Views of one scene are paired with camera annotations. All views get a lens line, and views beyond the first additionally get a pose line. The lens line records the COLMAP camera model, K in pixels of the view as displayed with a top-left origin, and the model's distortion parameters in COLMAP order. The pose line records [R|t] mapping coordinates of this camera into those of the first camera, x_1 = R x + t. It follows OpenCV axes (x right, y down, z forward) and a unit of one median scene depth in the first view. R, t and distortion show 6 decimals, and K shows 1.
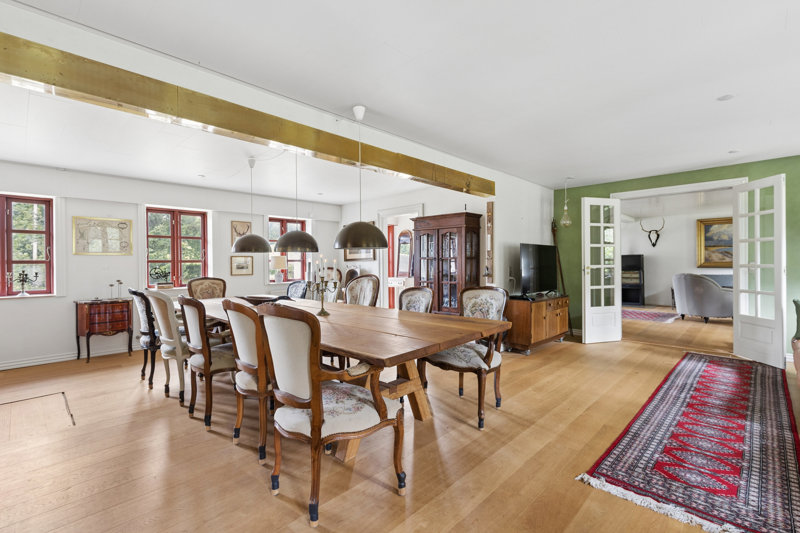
lens RADIAL K [[368.7, 0, 400.0], [0, 368.7, 266.5], [0, 0, 1]] dist [-0.000128, -0.000381]
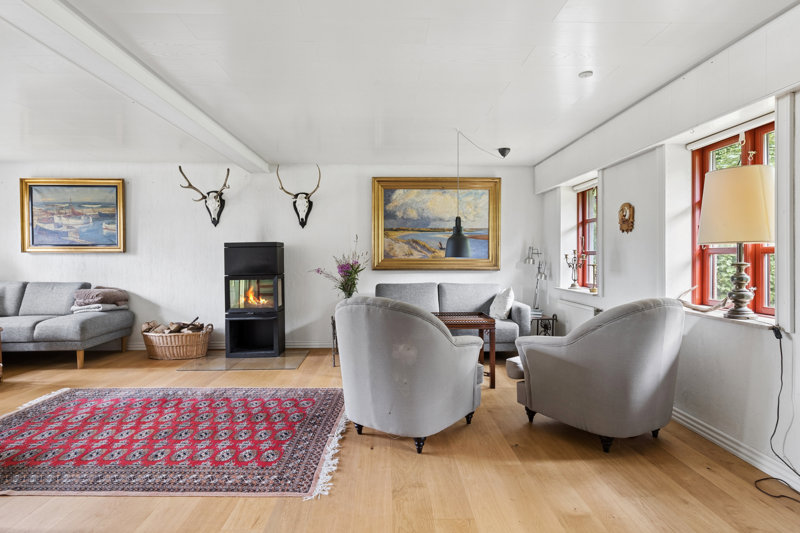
lens RADIAL K [[445.7, 0, 400.0], [0, 445.7, 266.5], [0, 0, 1]] dist [-0.000111, -0.000005]
pose [[0.710031, -0.004135, 0.704159, 0.395326], [-0.000241, 0.999981, 0.006115, -0.005819], [-0.704171, -0.004512, 0.710016, 0.532604]]
